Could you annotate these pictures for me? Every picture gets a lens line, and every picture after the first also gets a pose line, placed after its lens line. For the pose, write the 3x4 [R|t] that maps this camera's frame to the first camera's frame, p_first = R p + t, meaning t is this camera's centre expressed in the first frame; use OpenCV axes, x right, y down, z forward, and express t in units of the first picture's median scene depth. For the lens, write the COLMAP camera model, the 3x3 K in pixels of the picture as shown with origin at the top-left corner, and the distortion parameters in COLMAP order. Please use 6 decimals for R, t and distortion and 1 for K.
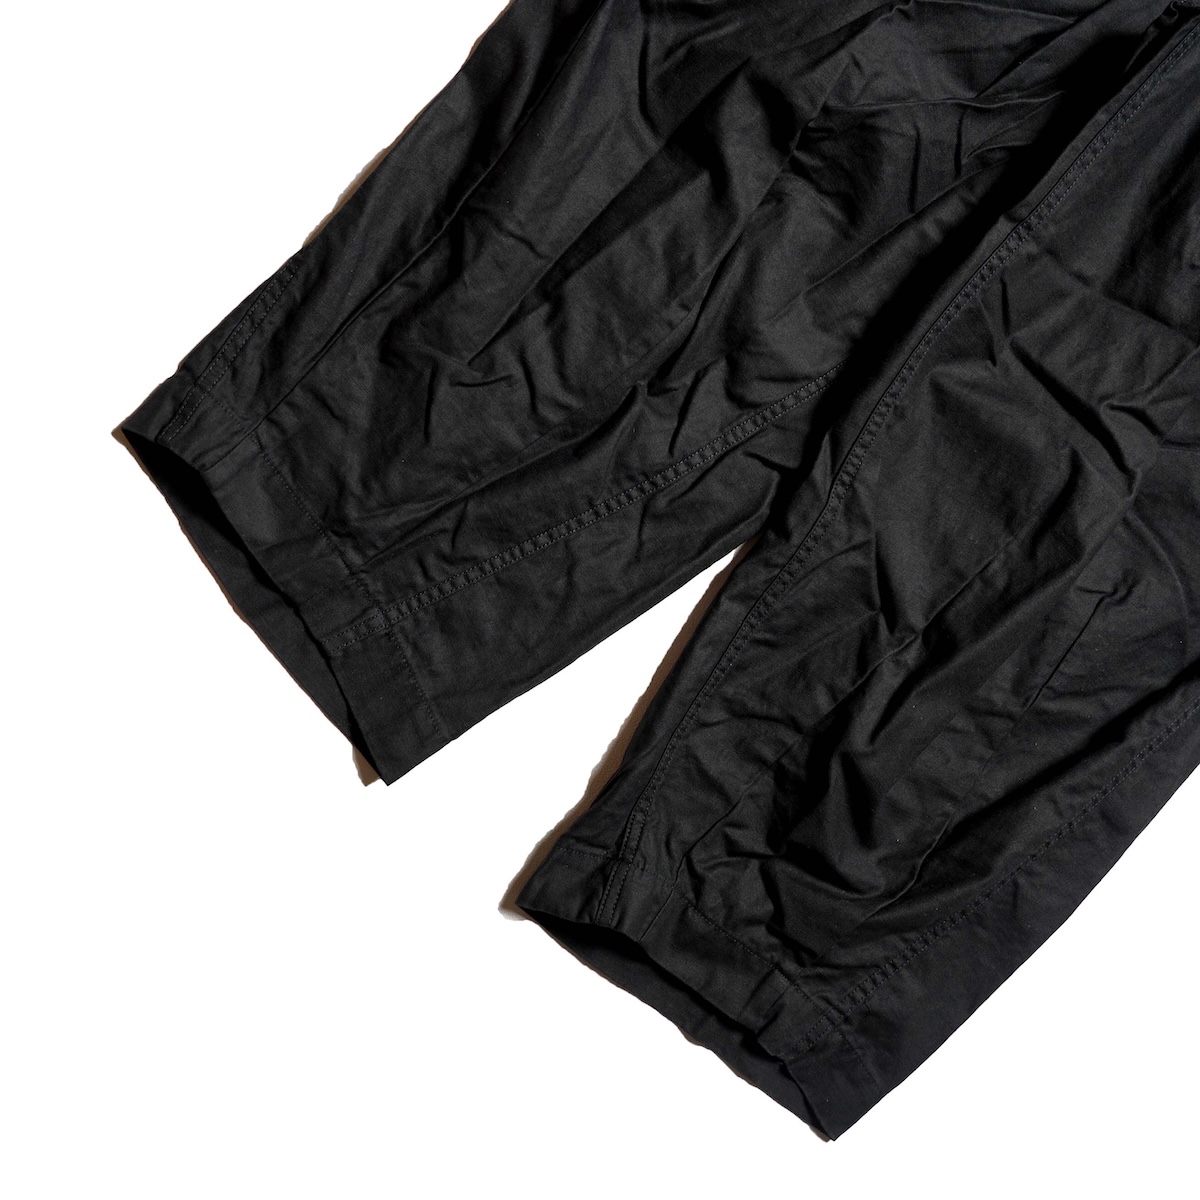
lens RADIAL K [[1595.7, 0, 600.0], [0, 1595.7, 600.0], [0, 0, 1]] dist [-0.012030, 0.076439]
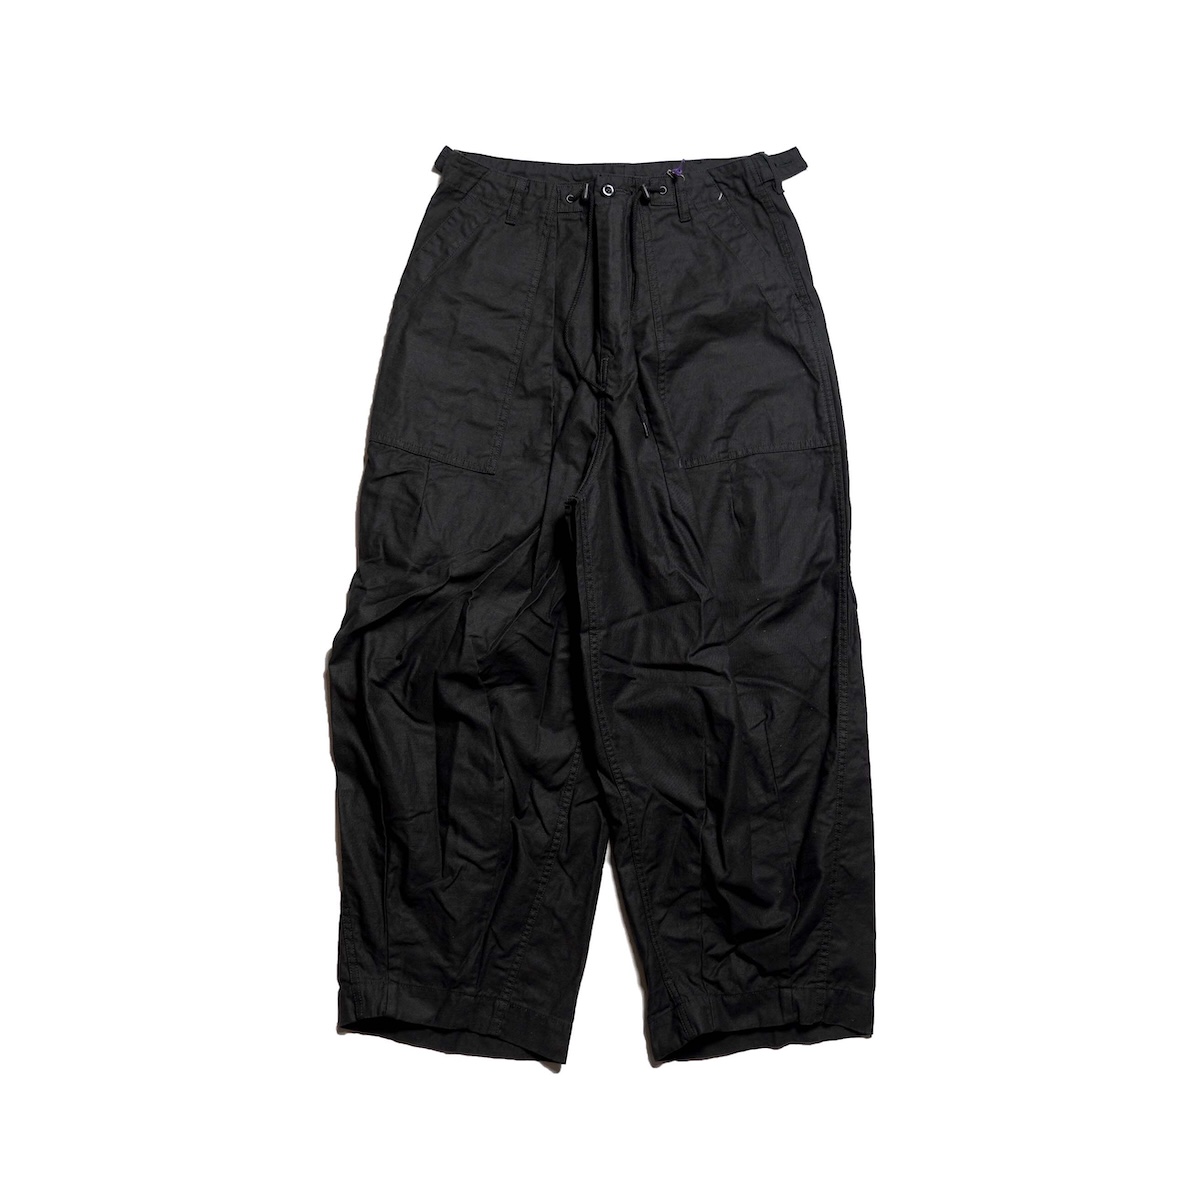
lens RADIAL K [[1852.2, 0, 600.0], [0, 1852.2, 600.0], [0, 0, 1]] dist [0.109020, 0.038090]
pose [[0.704713, -0.709392, -0.011990, 0.317859], [0.704783, 0.701879, -0.103186, -0.014440], [0.081615, 0.064266, 0.994590, -1.258995]]
